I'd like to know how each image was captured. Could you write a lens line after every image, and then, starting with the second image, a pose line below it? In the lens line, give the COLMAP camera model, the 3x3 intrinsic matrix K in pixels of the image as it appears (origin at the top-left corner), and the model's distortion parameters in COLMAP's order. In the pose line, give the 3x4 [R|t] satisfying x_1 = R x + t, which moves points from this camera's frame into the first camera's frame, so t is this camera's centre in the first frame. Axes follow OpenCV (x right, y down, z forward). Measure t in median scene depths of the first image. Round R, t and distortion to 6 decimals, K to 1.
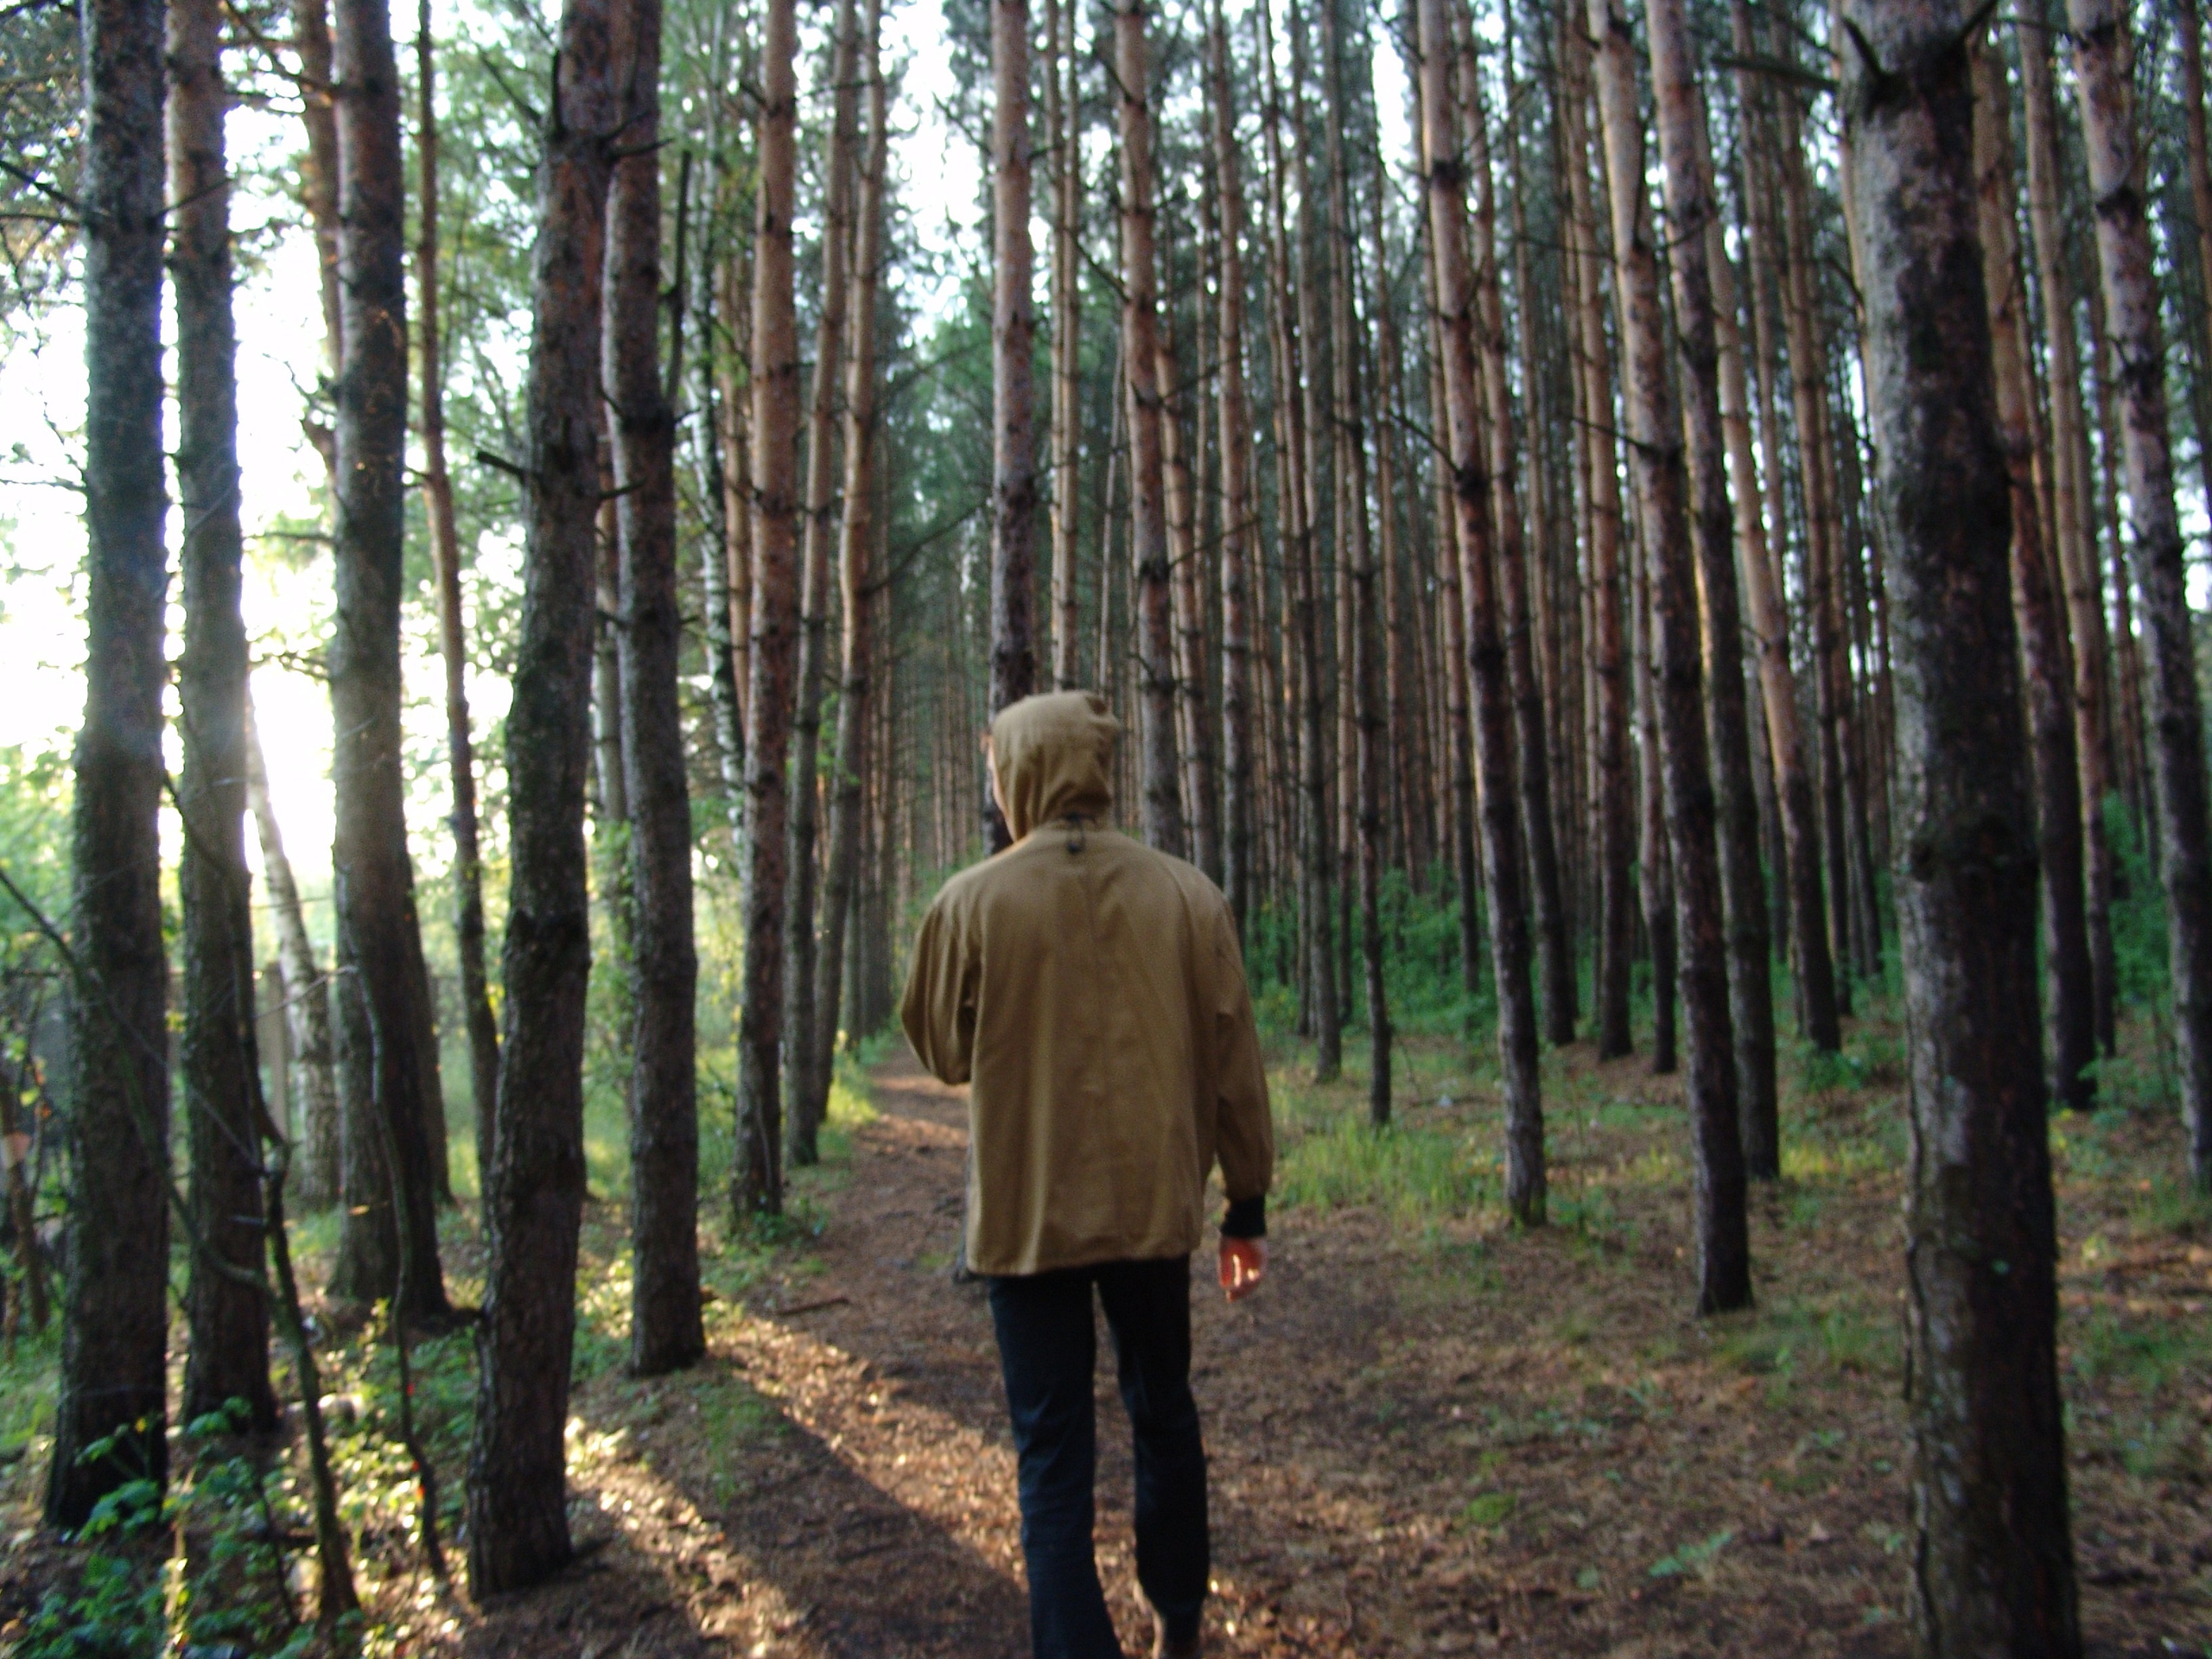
lens RADIAL K [[1801.5, 0, 1106.0], [0, 1801.5, 829.5], [0, 0, 1]] dist [-0.141603, 0.004949]
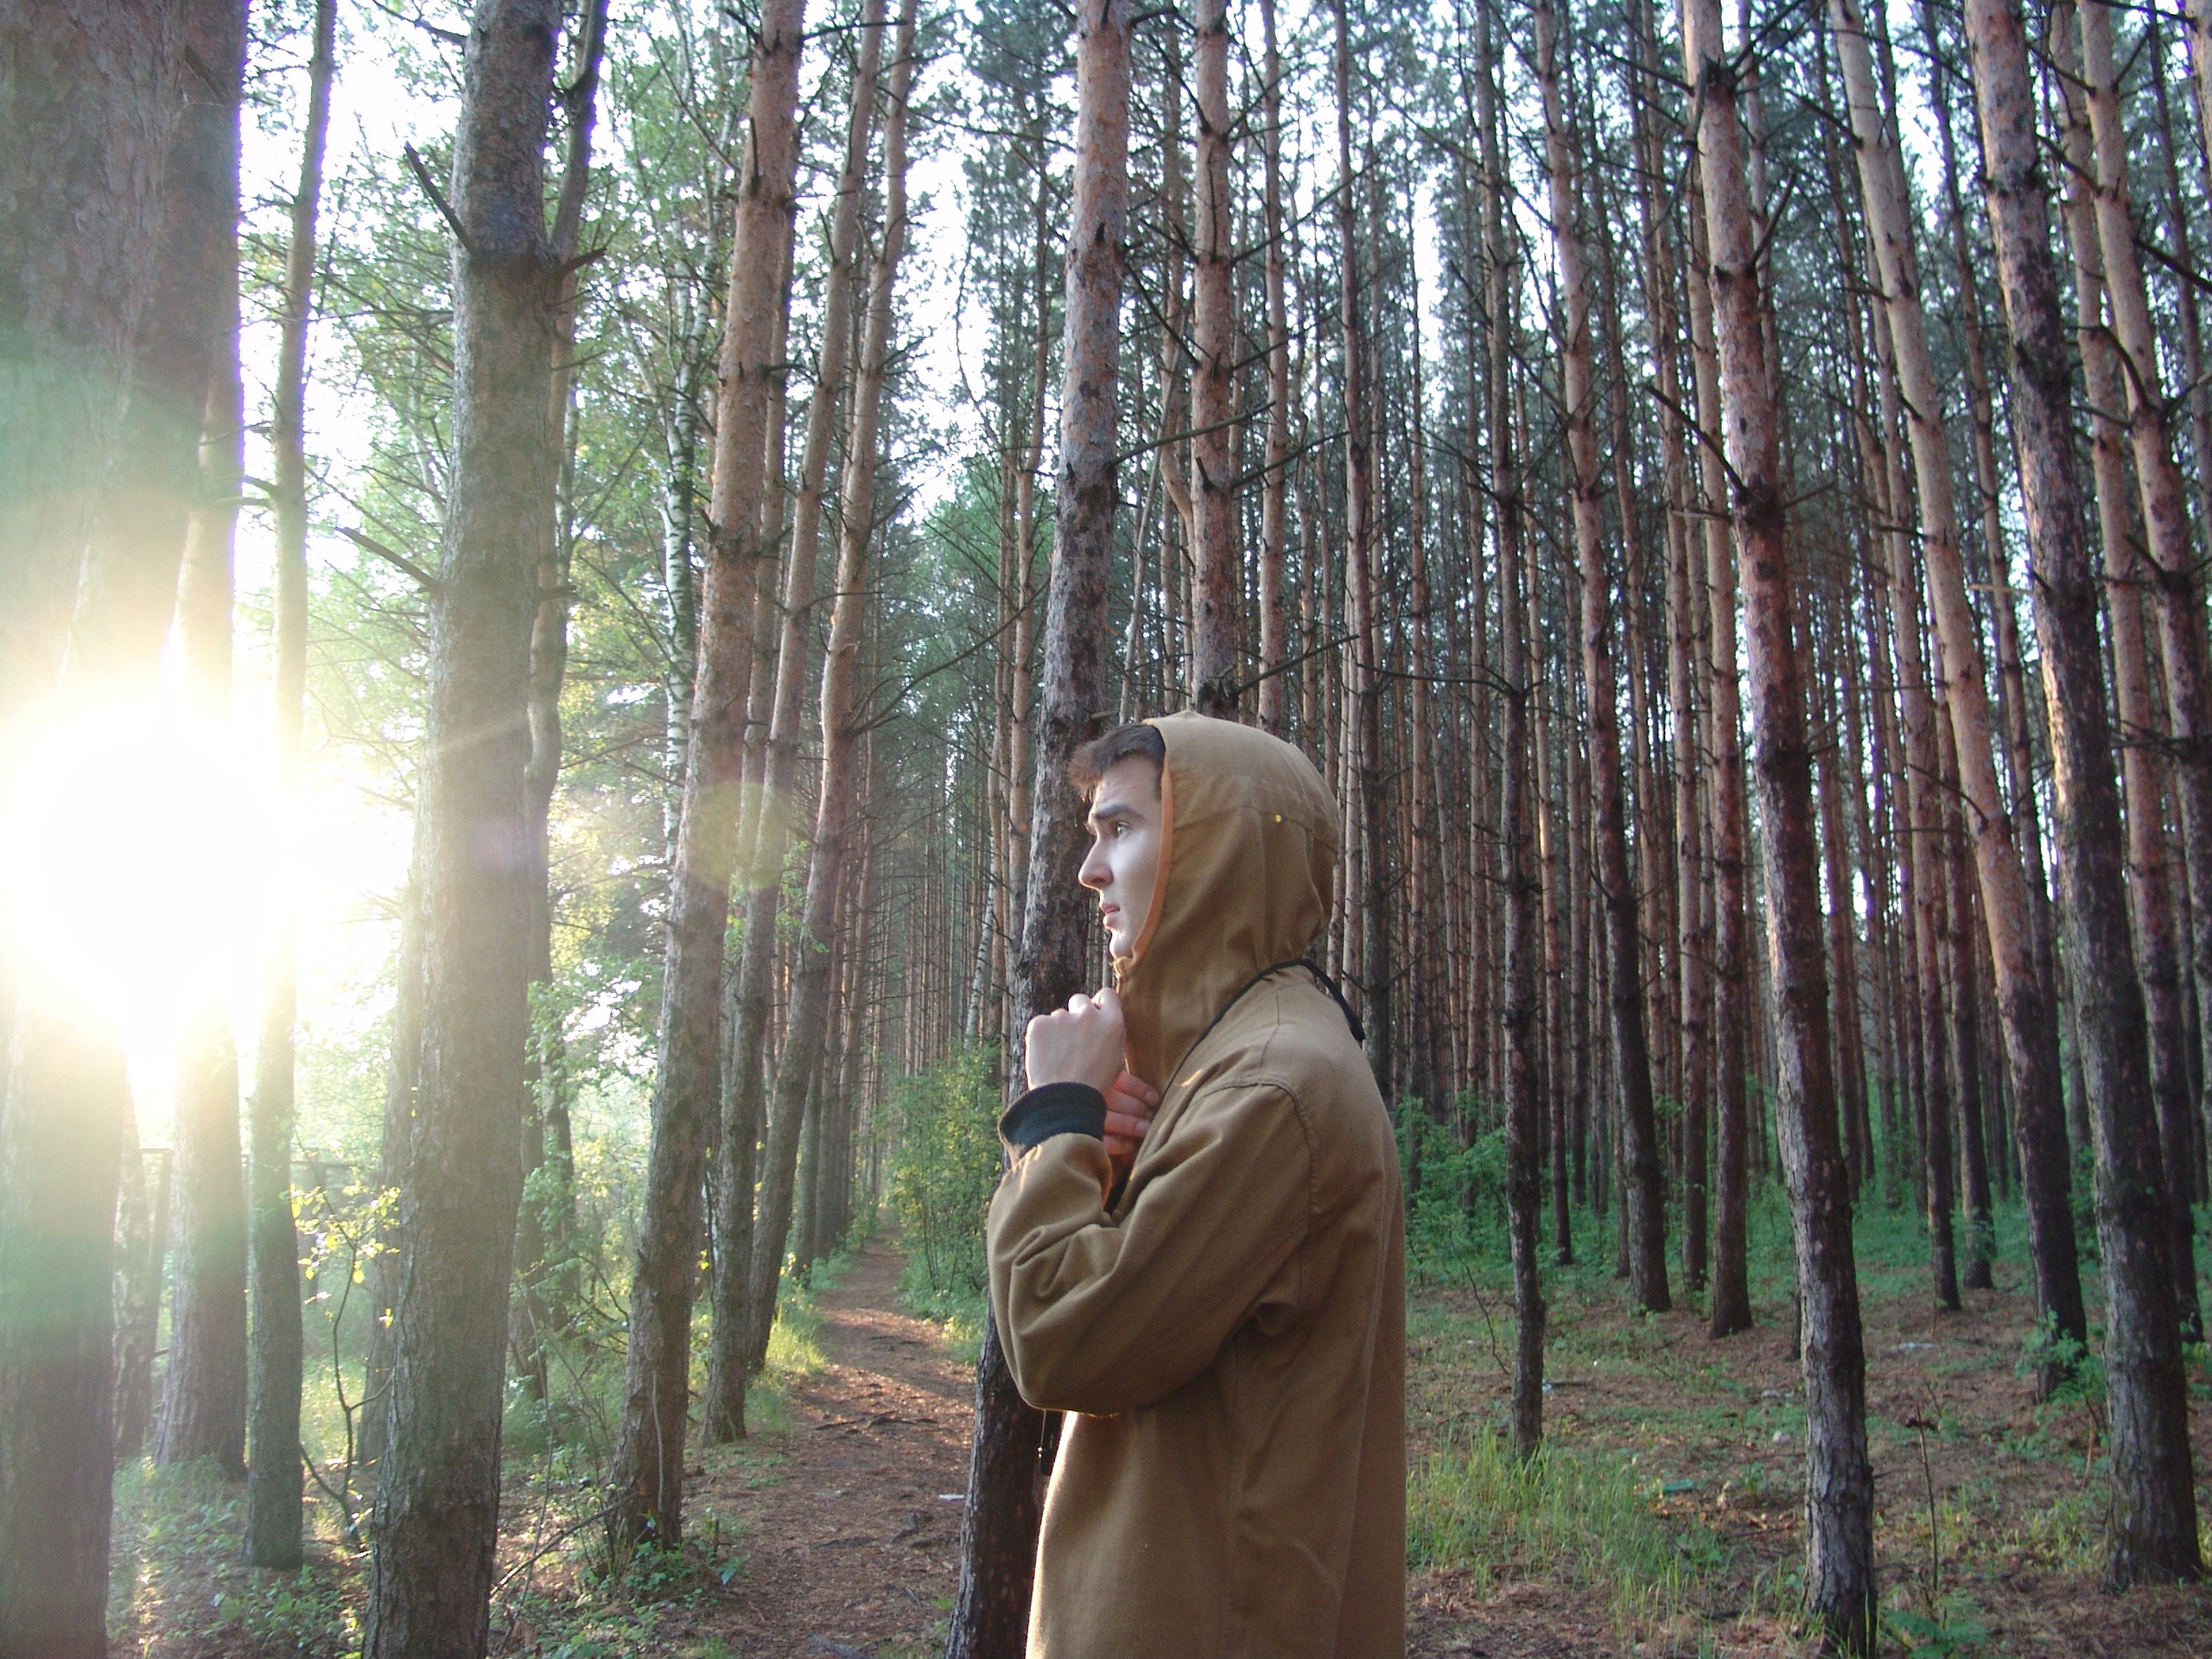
lens RADIAL K [[1801.5, 0, 1106.0], [0, 1801.5, 829.5], [0, 0, 1]] dist [-0.141603, 0.004949]
pose [[0.998788, 0.047606, 0.012483, -0.020853], [-0.045760, 0.991657, -0.120512, 0.008298], [-0.018116, 0.119795, 0.992633, 0.160531]]
